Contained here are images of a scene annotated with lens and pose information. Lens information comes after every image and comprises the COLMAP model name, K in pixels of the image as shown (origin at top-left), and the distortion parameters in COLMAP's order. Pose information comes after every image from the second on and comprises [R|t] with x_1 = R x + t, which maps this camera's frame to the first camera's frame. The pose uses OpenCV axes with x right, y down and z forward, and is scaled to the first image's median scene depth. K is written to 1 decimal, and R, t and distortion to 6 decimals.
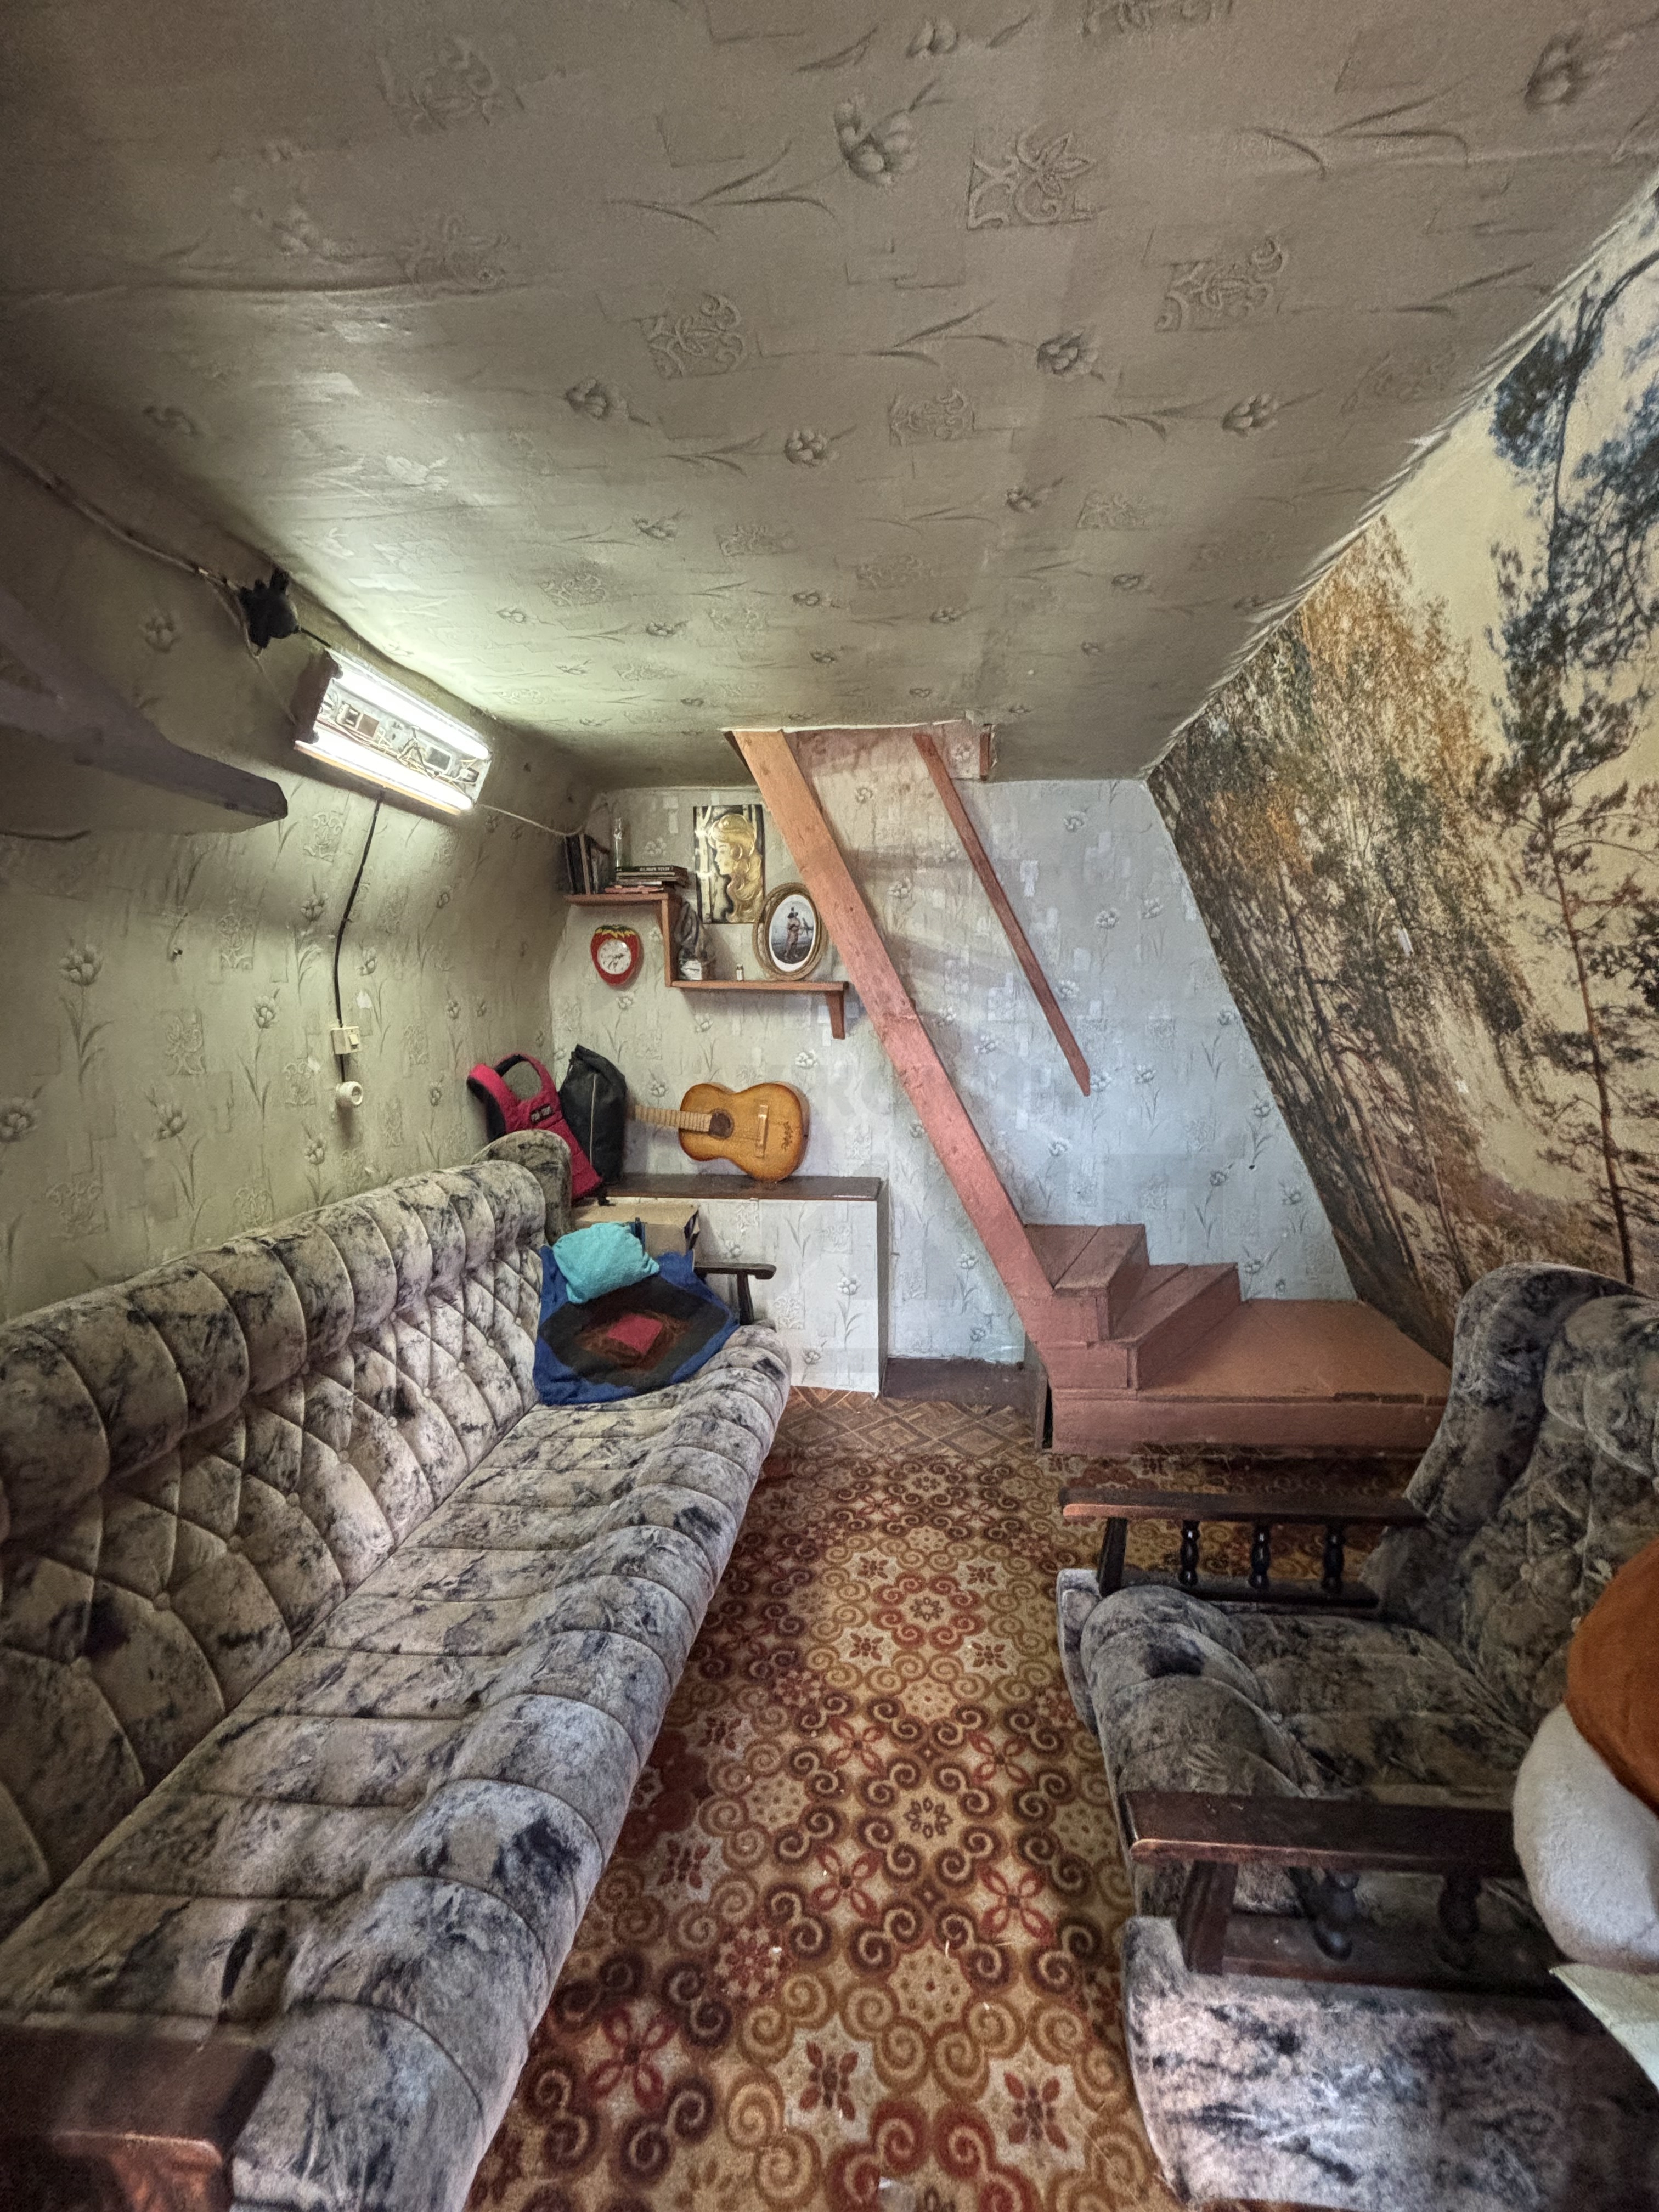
lens RADIAL K [[886.9, 0, 827.4], [0, 886.9, 1108.6], [0, 0, 1]] dist [-0.005185, 0.000691]
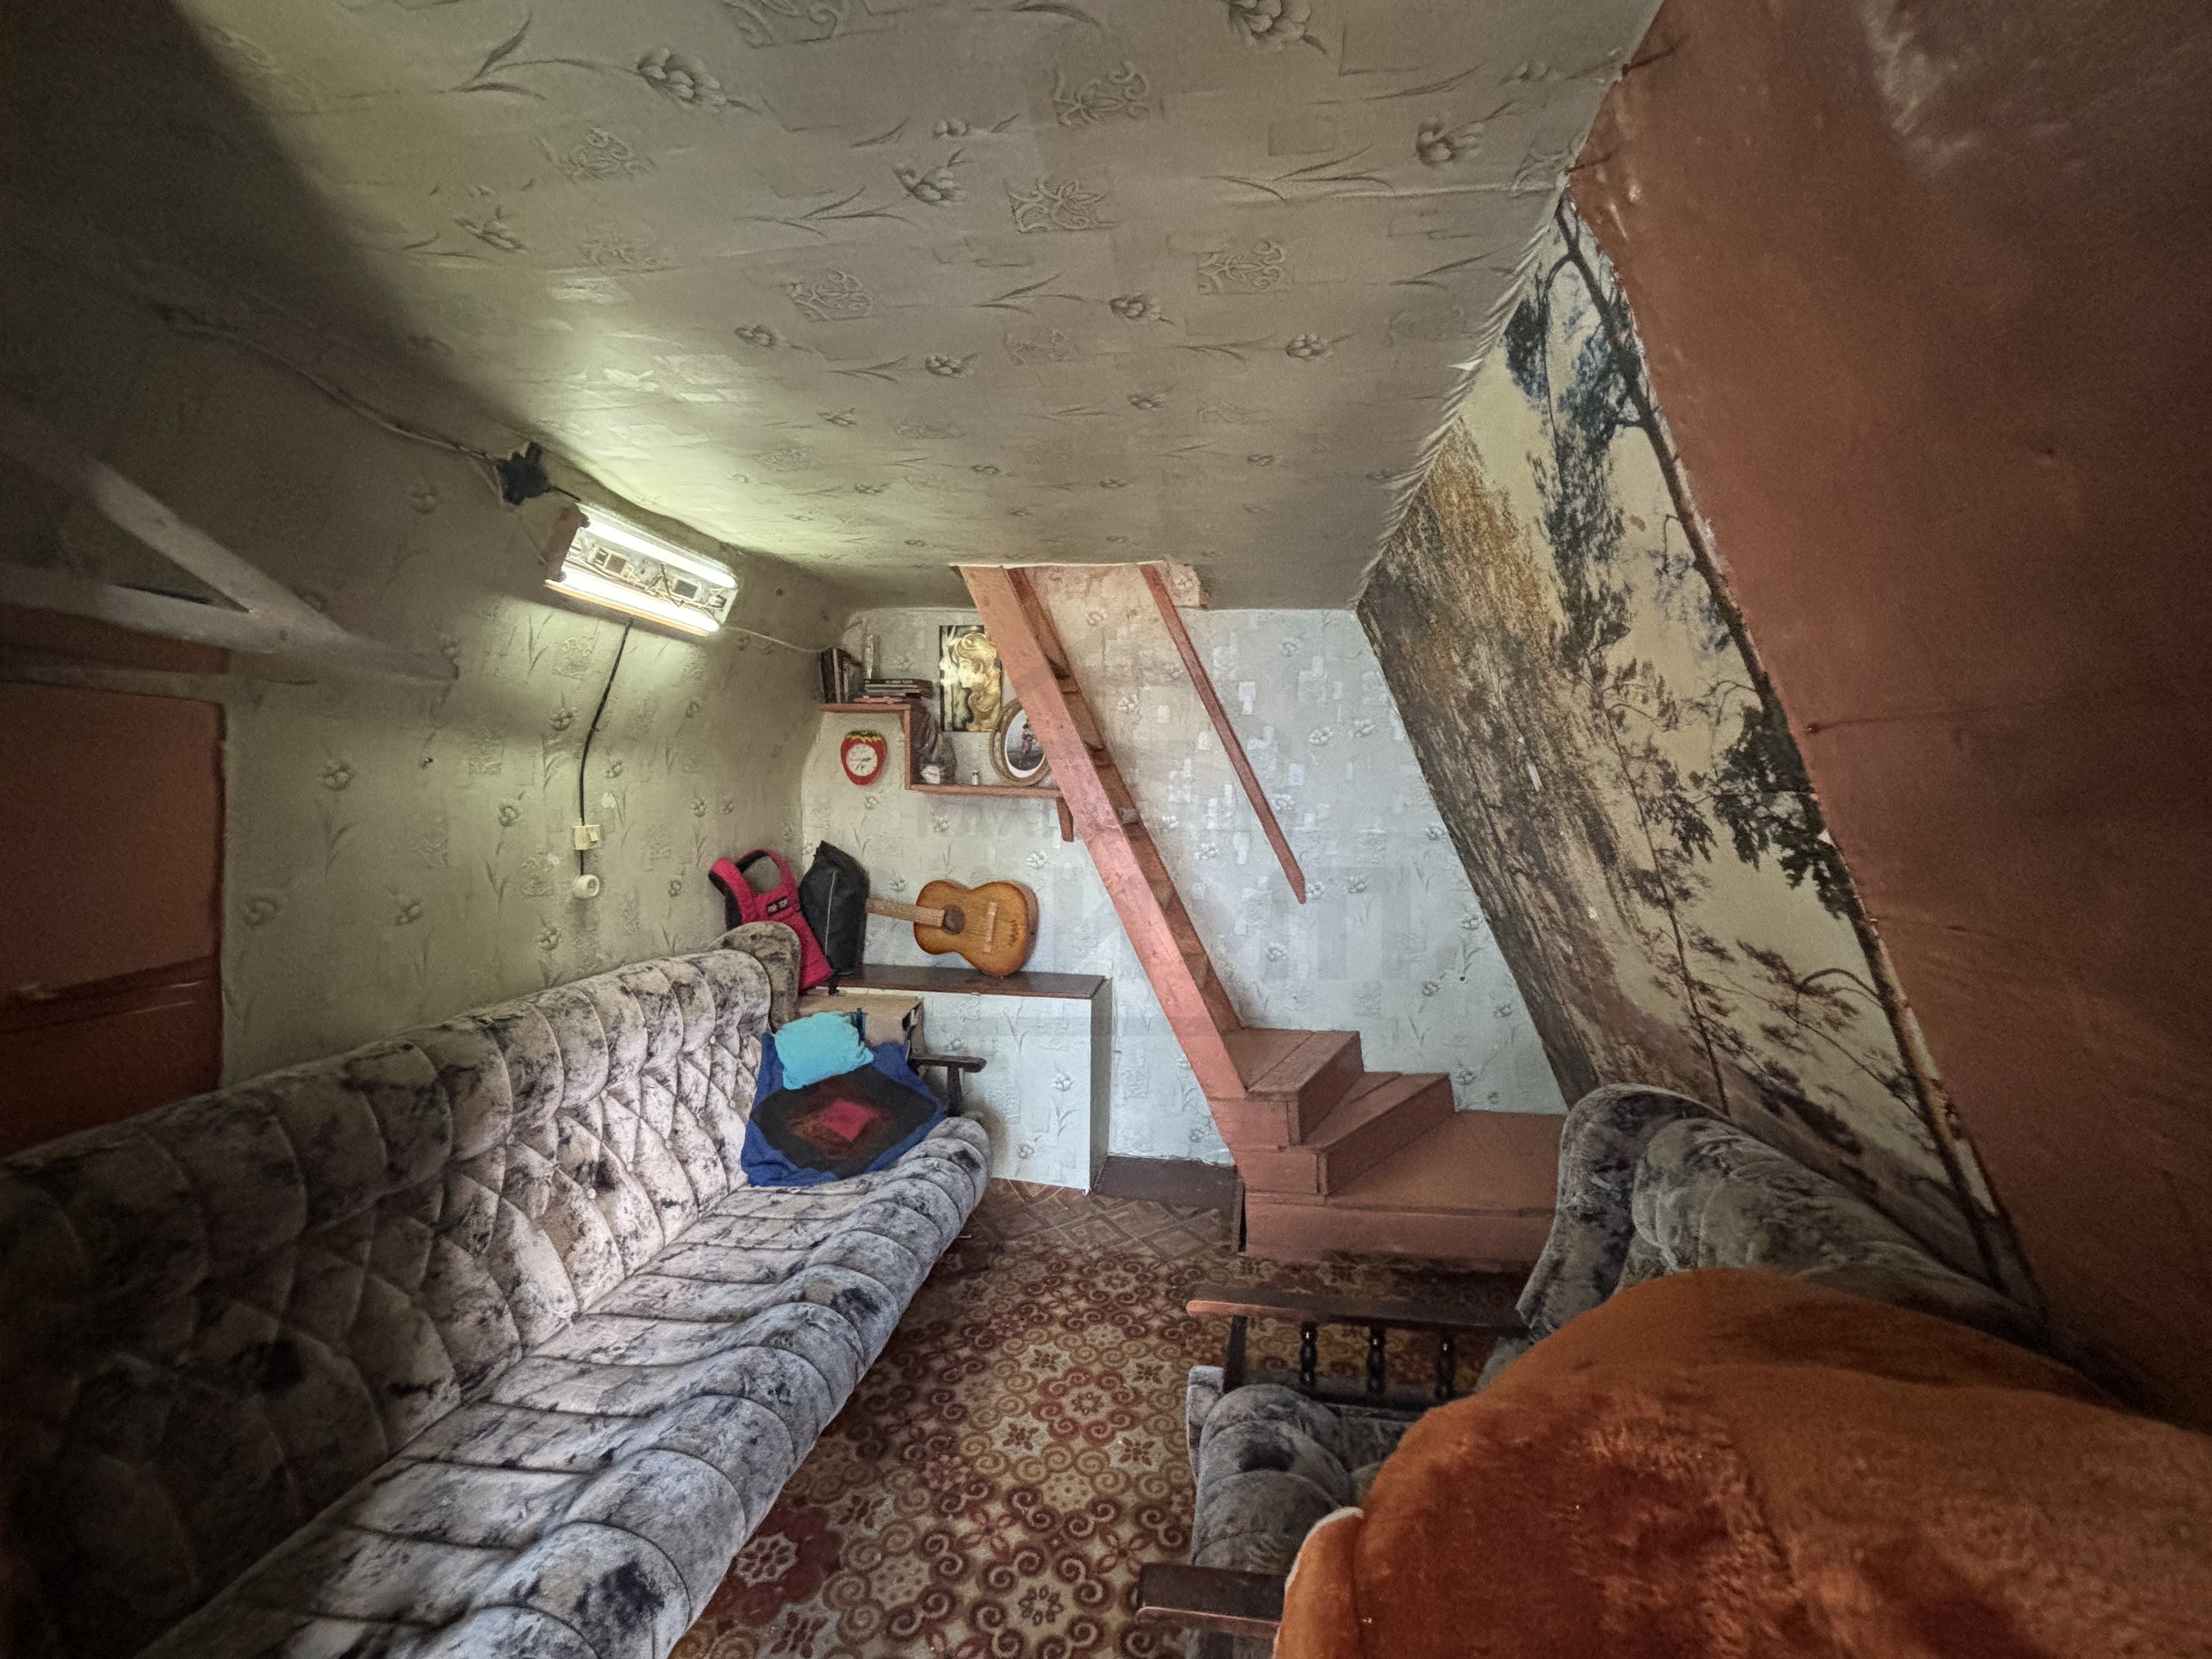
lens RADIAL K [[886.9, 0, 1100.5], [0, 886.9, 827.1], [0, 0, 1]] dist [-0.005185, 0.000691]
pose [[0.998896, 0.027174, -0.038330, 0.177194], [-0.030180, 0.996325, -0.080166, -0.026075], [0.036011, 0.081235, 0.996044, -0.096966]]
